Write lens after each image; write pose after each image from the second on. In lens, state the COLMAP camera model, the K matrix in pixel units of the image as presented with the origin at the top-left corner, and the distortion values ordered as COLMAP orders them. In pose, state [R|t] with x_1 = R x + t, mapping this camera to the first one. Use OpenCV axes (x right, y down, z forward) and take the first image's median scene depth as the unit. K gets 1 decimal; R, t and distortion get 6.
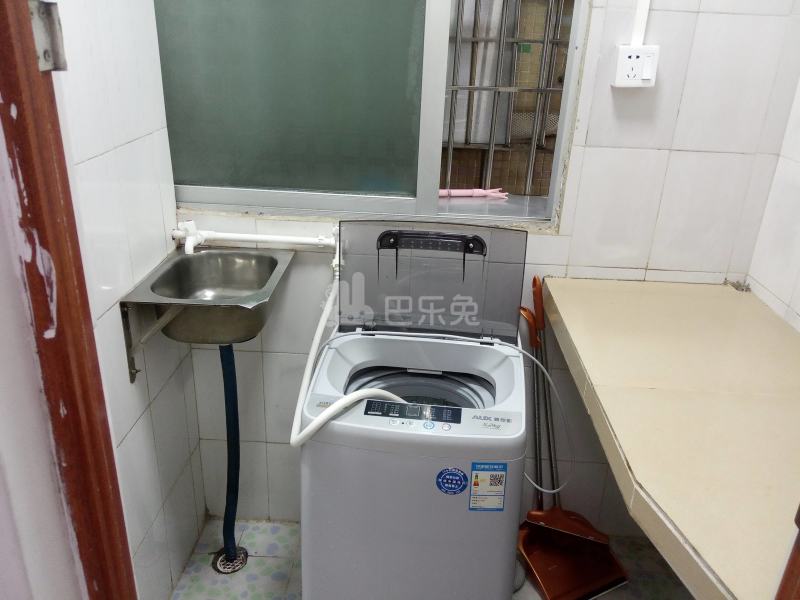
lens RADIAL K [[657.2, 0, 415.9], [0, 657.2, 301.7], [0, 0, 1]] dist [-0.002994, -0.002609]
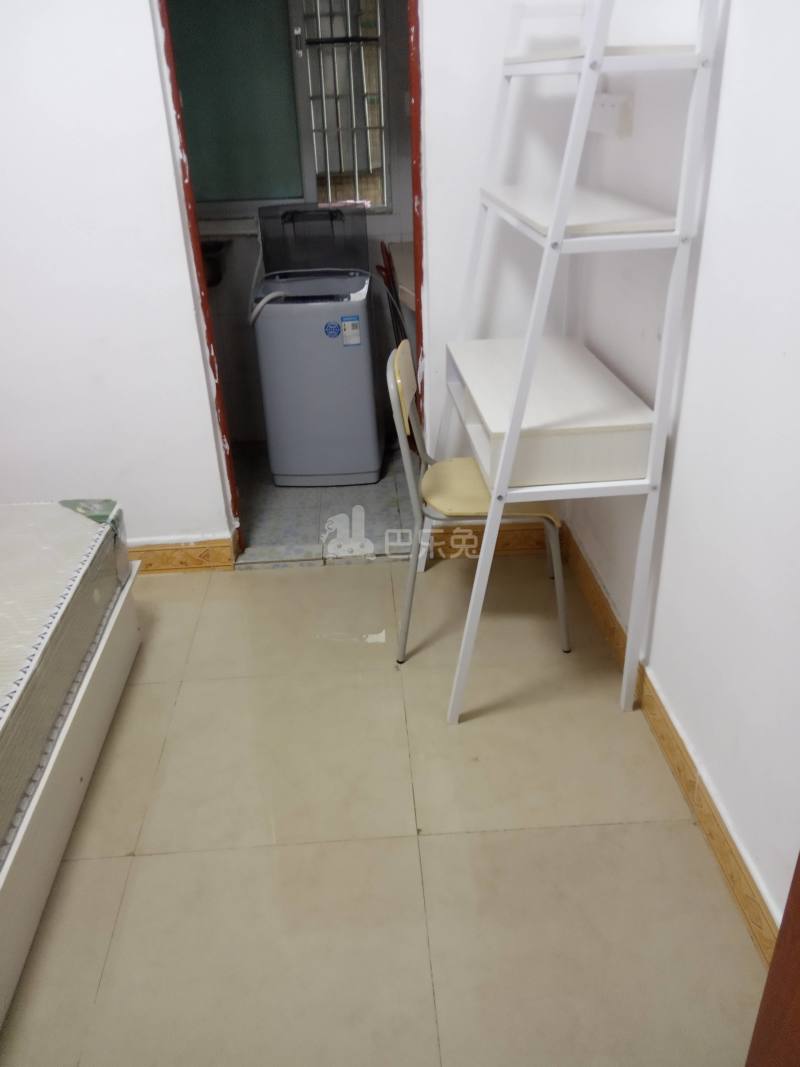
lens RADIAL K [[847.8, 0, 403.9], [0, 847.8, 511.5], [0, 0, 1]] dist [0.072188, 0.000130]
pose [[0.993610, -0.106083, 0.038533, 0.110480], [0.103574, 0.992680, 0.062124, 0.672783], [-0.044841, -0.057736, 0.997324, -1.567578]]
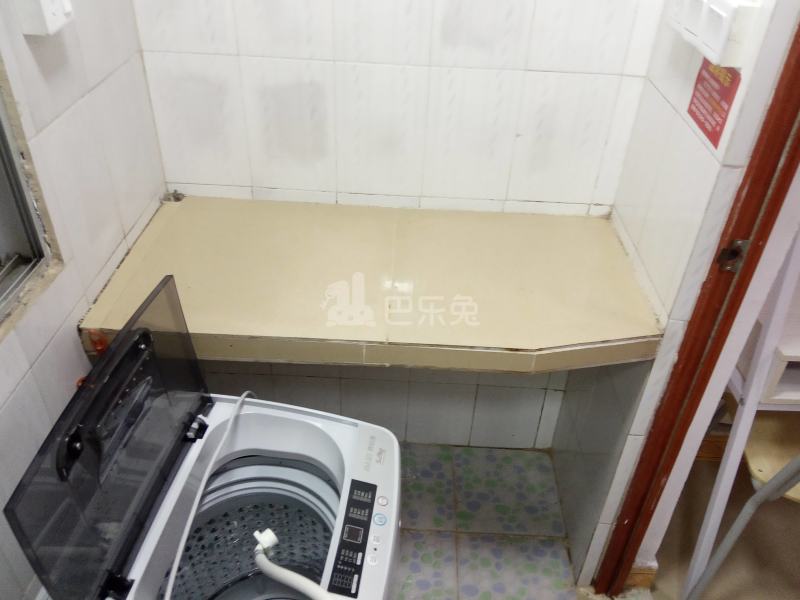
lens RADIAL K [[653.8, 0, 400.4], [0, 653.8, 282.3], [0, 0, 1]] dist [0.039926, -0.008156]
pose [[0.018324, -0.597581, 0.801599, -0.457359], [0.362851, 0.751049, 0.551602, -0.468644], [-0.931667, 0.280753, 0.230595, 0.731844]]
